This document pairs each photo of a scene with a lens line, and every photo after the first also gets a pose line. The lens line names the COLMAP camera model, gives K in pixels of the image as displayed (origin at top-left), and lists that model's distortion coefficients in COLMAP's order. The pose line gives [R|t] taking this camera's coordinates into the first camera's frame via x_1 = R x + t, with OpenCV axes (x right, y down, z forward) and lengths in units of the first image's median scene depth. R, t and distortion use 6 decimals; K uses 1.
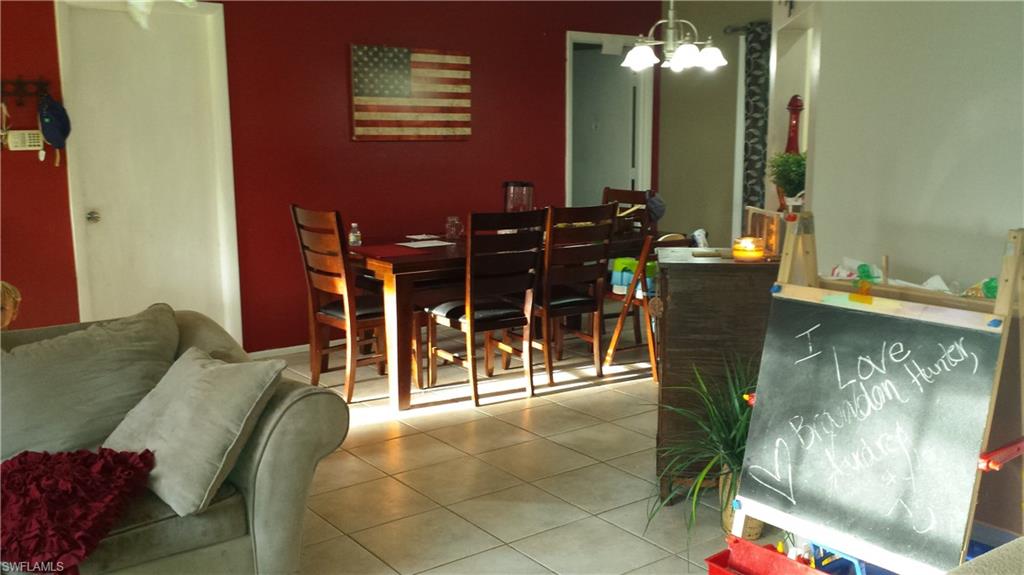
lens RADIAL K [[913.5, 0, 512.2], [0, 913.5, 308.1], [0, 0, 1]] dist [0.073662, -0.243129]
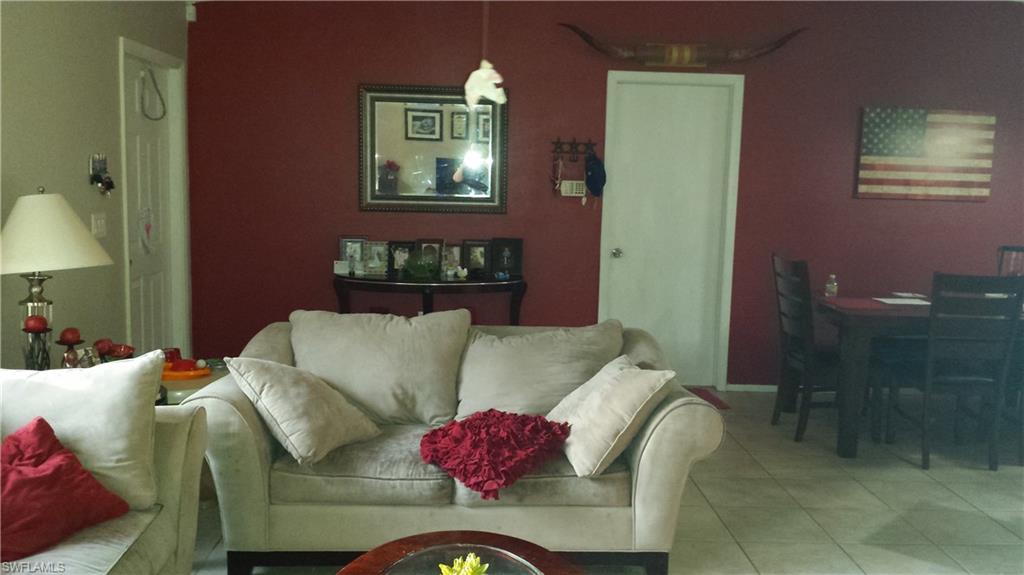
lens RADIAL K [[913.5, 0, 512.2], [0, 913.5, 308.1], [0, 0, 1]] dist [0.073662, -0.243129]
pose [[0.808295, 0.102649, -0.579760, 0.278523], [-0.135606, 0.990669, -0.013658, 0.018441], [0.572948, 0.089659, 0.814673, -0.131619]]
